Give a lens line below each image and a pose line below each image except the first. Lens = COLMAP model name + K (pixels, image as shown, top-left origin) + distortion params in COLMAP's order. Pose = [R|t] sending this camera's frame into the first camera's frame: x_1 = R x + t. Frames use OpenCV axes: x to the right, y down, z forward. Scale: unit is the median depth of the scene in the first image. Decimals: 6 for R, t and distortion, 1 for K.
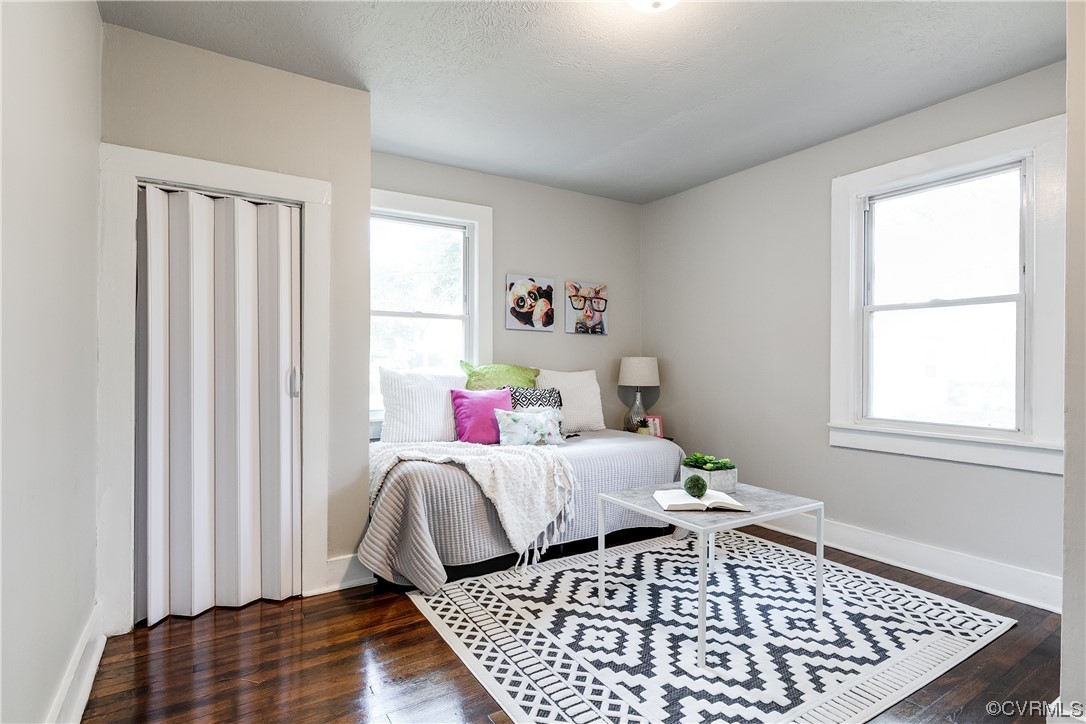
lens RADIAL K [[545.7, 0, 545.6], [0, 545.7, 363.5], [0, 0, 1]] dist [-0.001591, 0.000433]
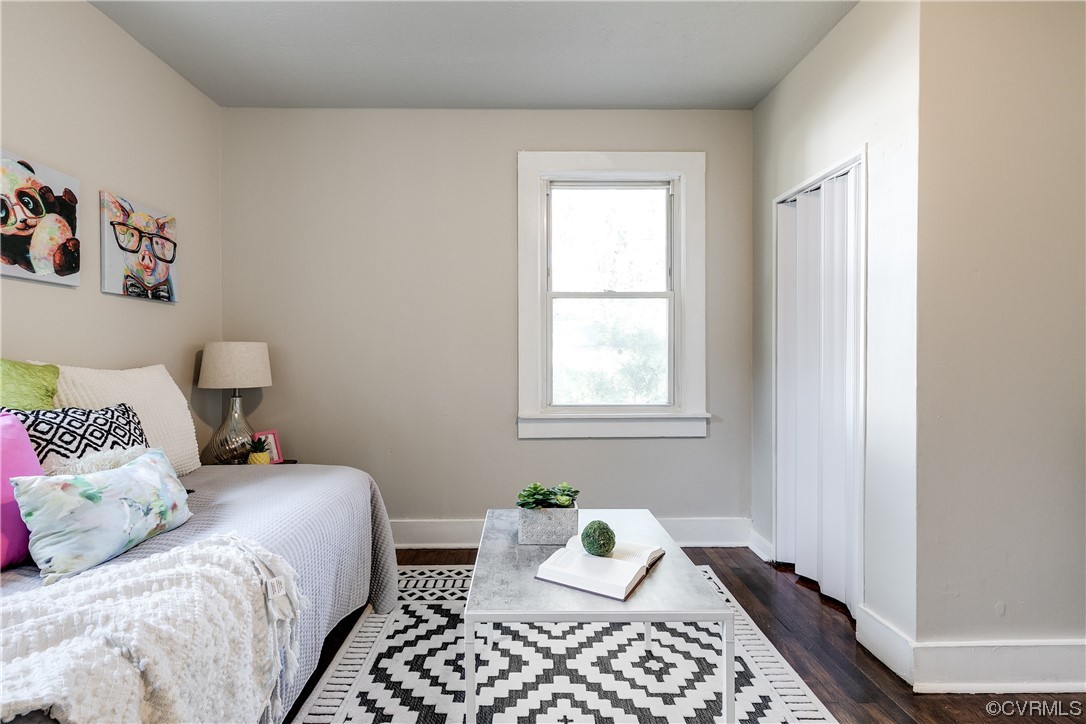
lens RADIAL K [[505.2, 0, 536.0], [0, 505.2, 354.0], [0, 0, 1]] dist [0.005405, -0.000072]
pose [[0.534578, -0.008666, 0.845075, -0.155551], [0.006992, 0.999959, 0.005831, 0.001013], [-0.845090, 0.002791, 0.534617, 0.427576]]
